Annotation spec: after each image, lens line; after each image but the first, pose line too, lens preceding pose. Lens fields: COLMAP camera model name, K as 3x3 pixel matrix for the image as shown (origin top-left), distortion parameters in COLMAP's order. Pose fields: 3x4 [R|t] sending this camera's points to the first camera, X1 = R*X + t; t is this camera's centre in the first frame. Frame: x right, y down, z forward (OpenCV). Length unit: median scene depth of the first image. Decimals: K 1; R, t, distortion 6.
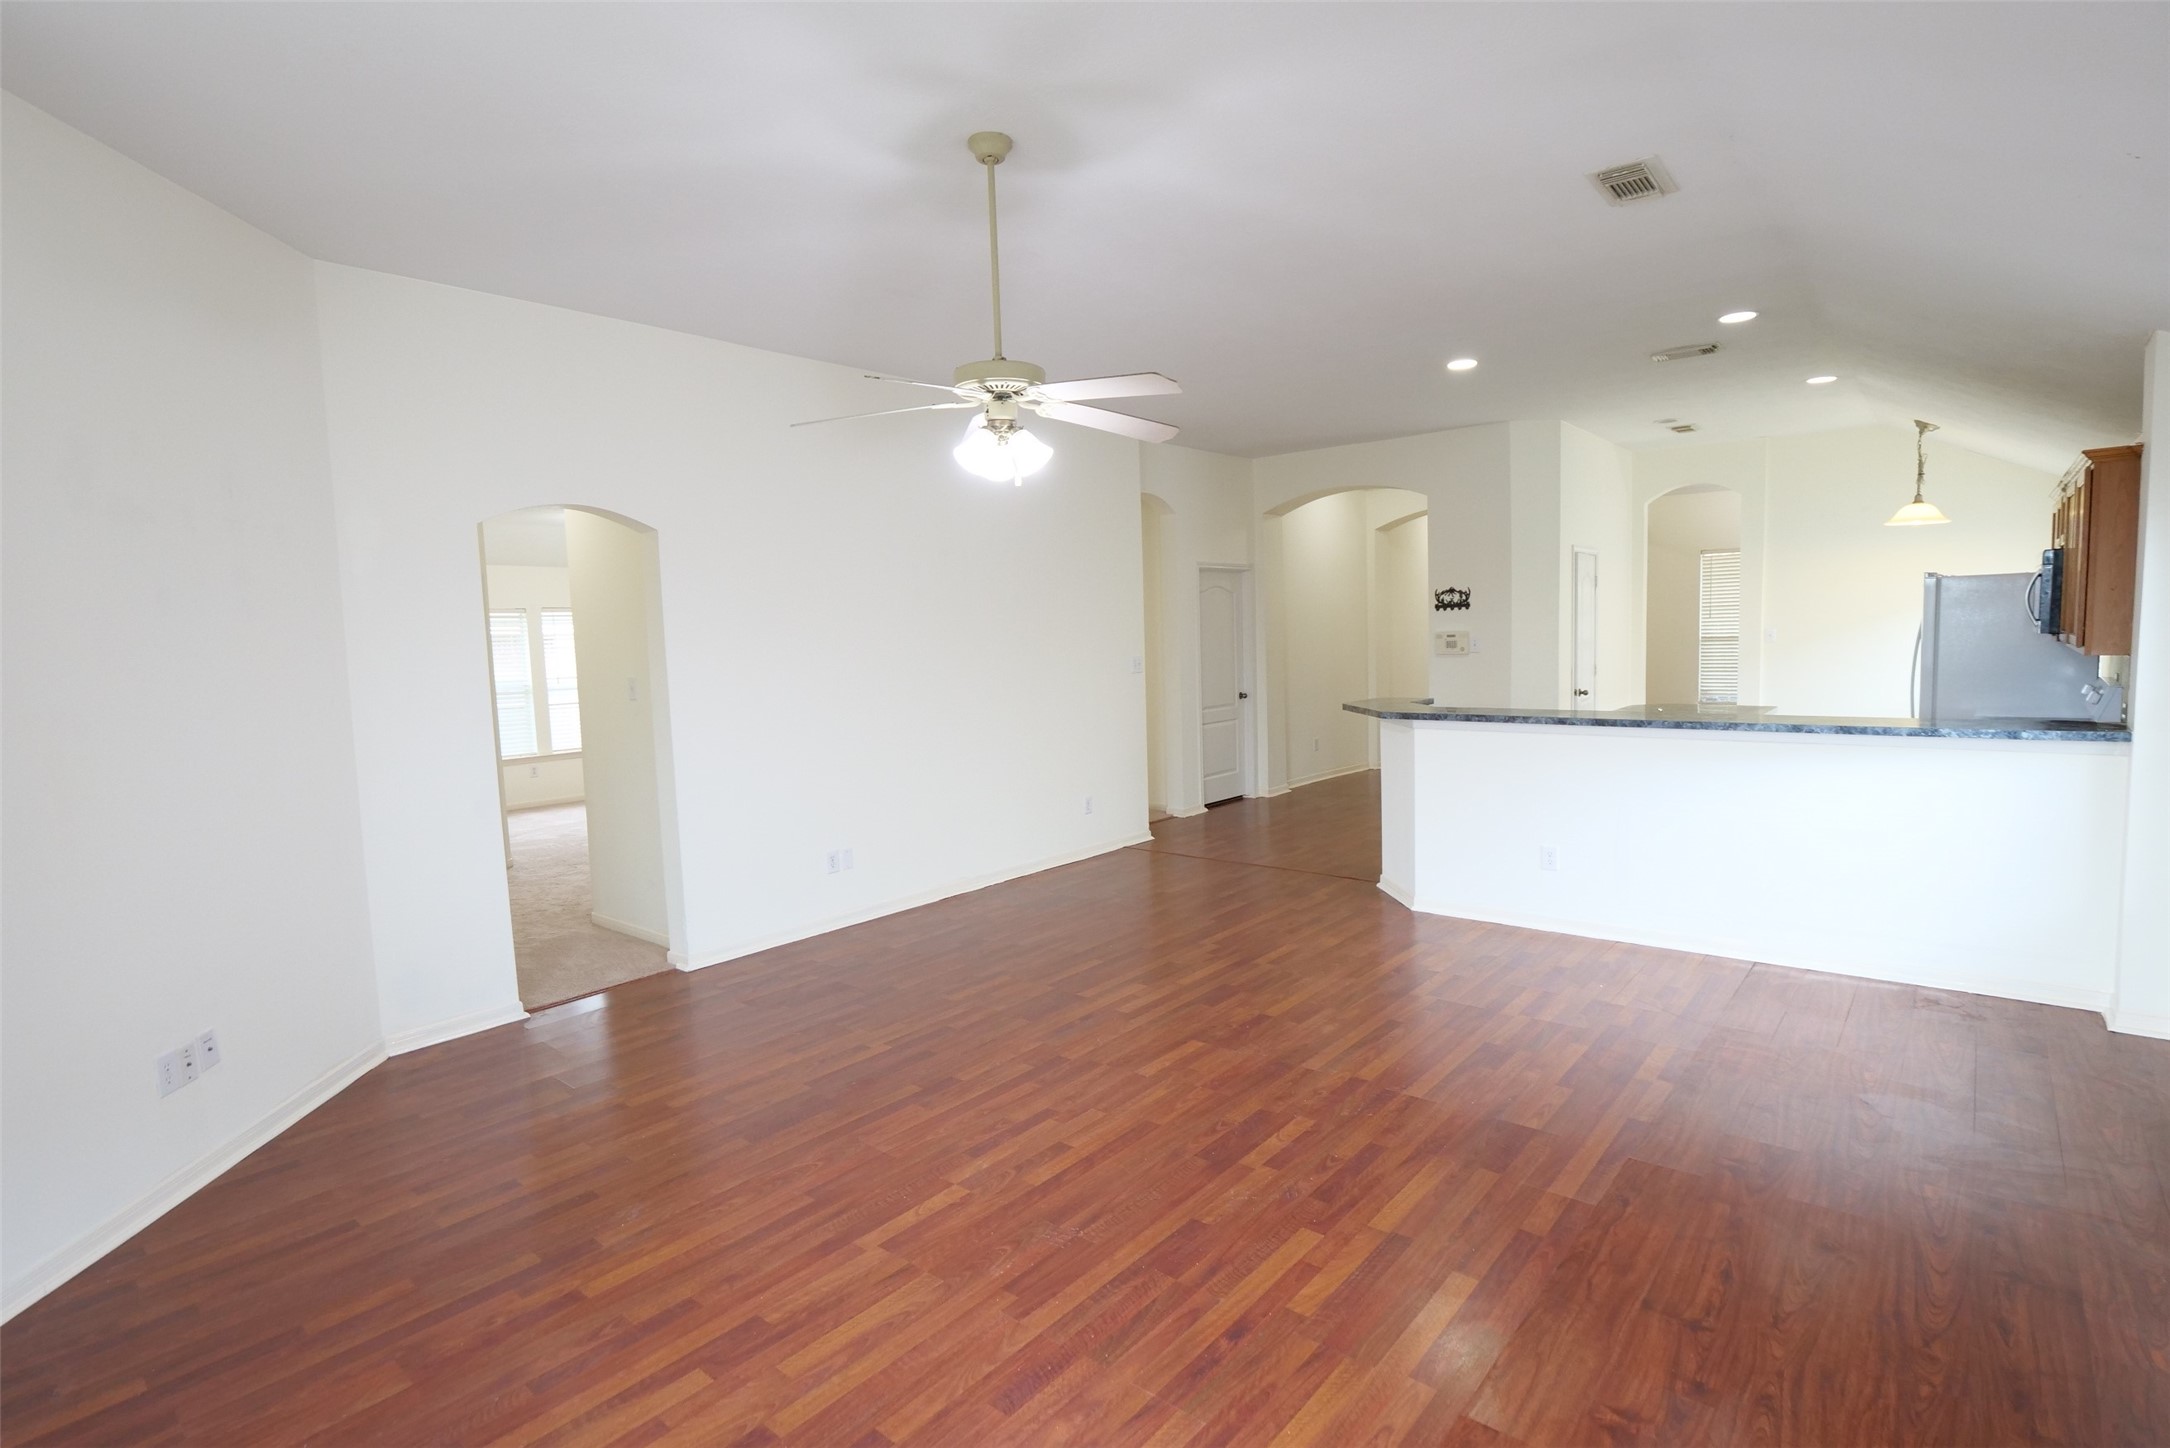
lens RADIAL K [[1060.2, 0, 1078.4], [0, 1060.2, 724.2], [0, 0, 1]] dist [-0.009924, -0.002056]
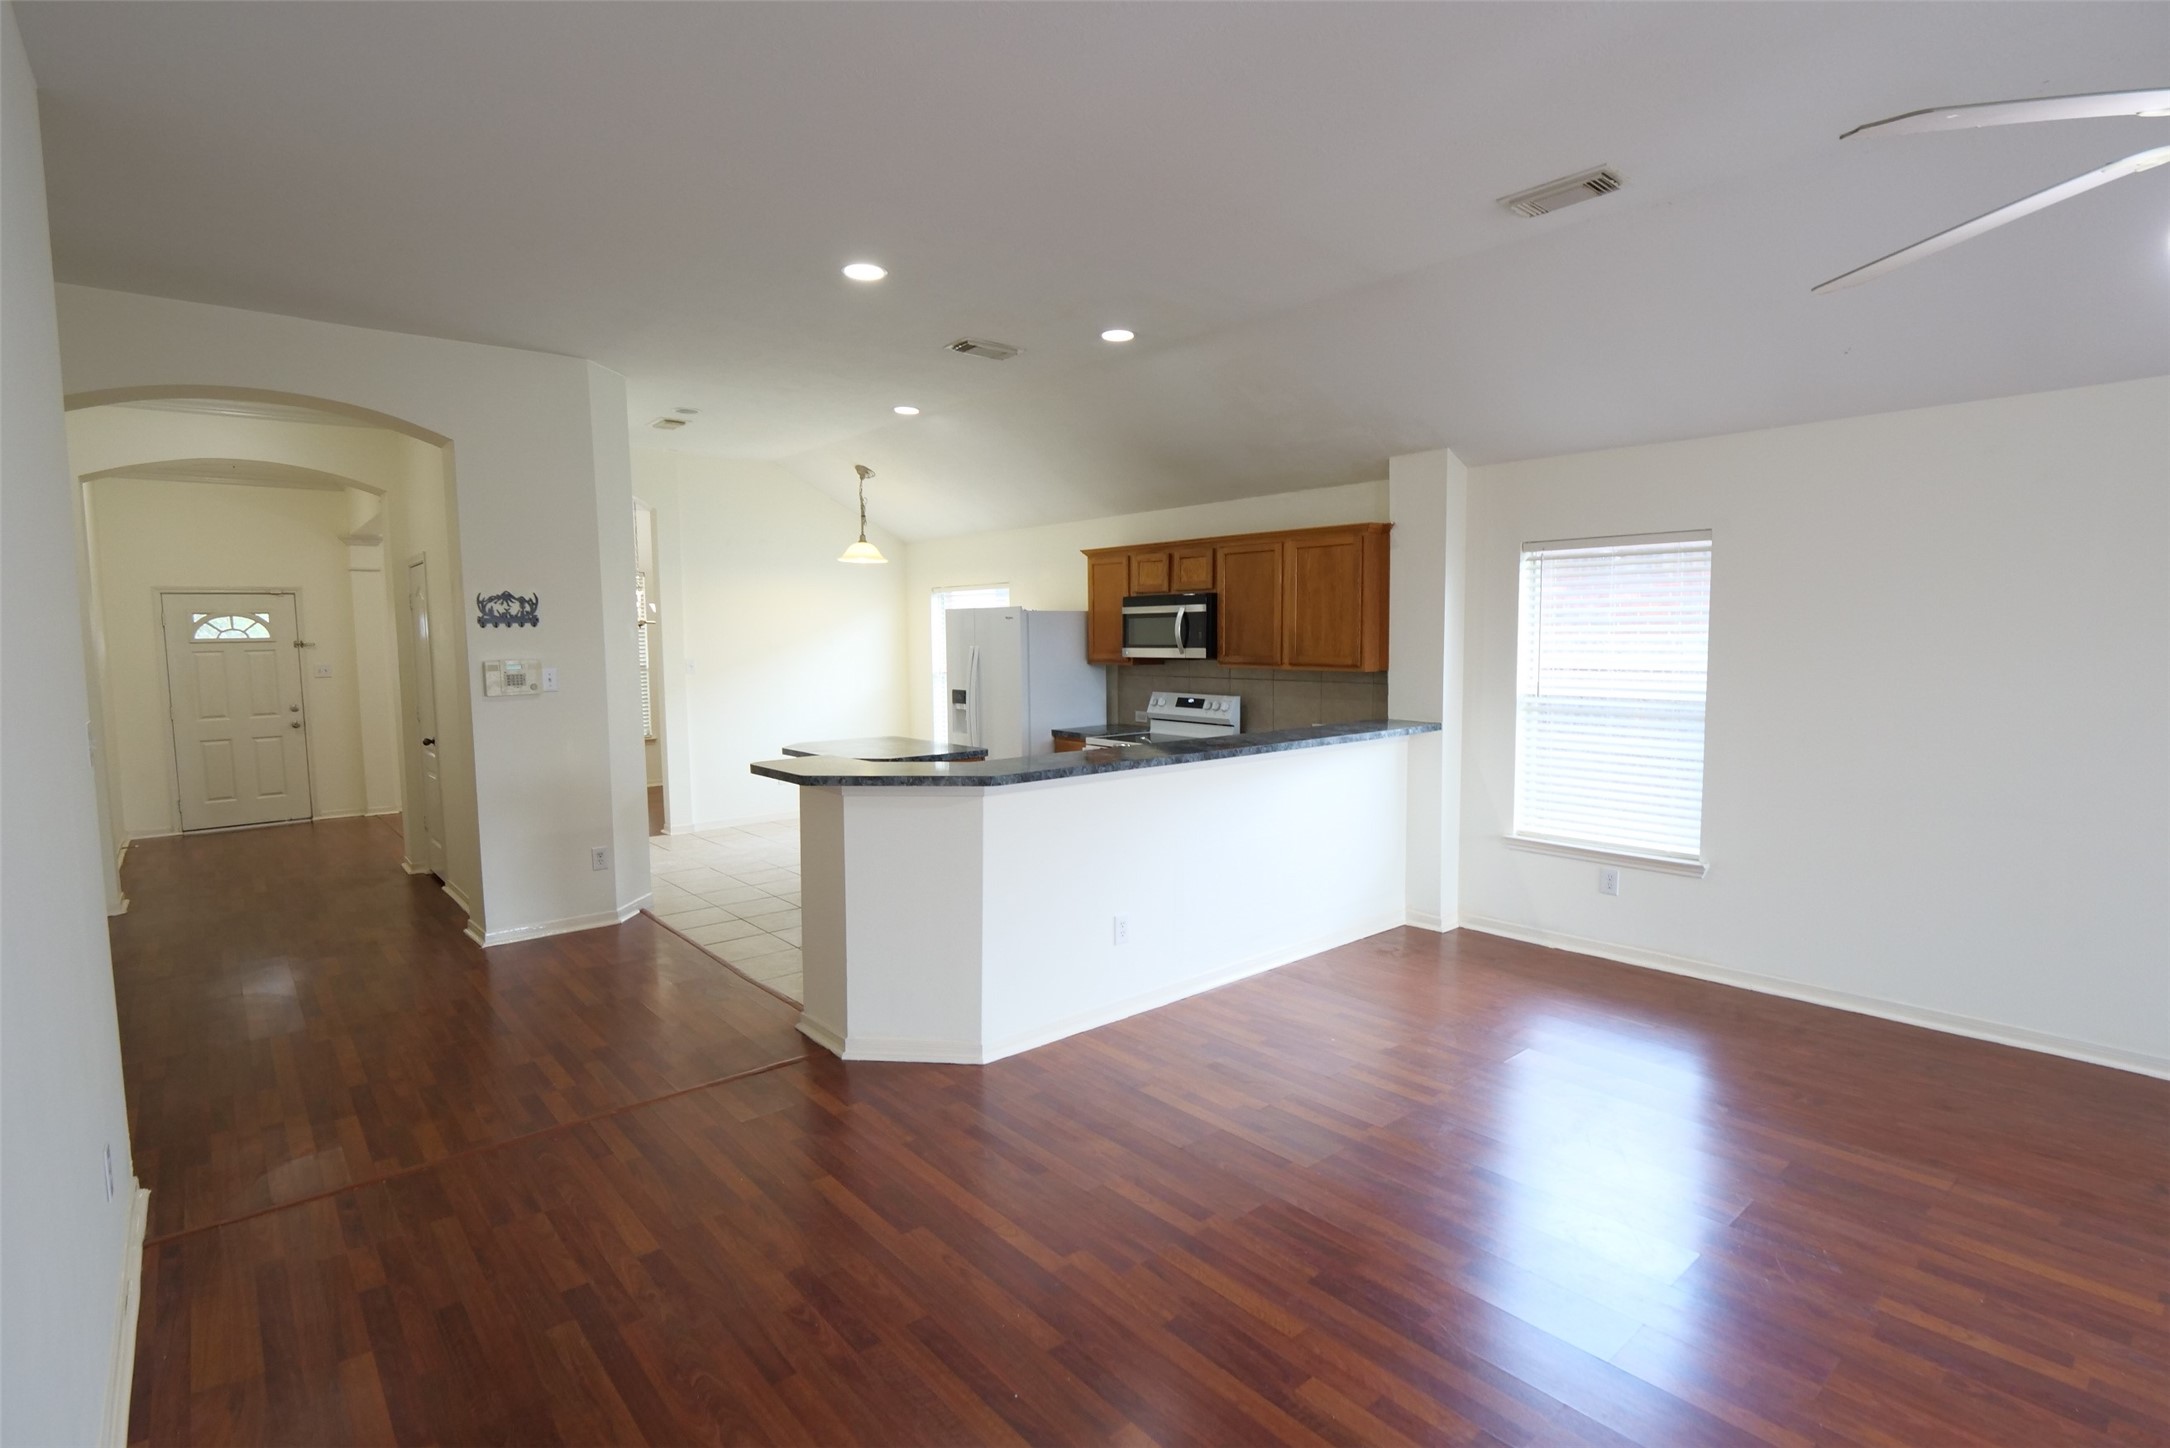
lens RADIAL K [[1060.2, 0, 1084.5], [0, 1060.2, 723.1], [0, 0, 1]] dist [-0.009924, -0.002056]
pose [[0.159800, -0.053495, 0.985699, -0.421758], [0.092682, 0.994933, 0.038971, -0.078283], [-0.982789, 0.085129, 0.163948, 1.031527]]
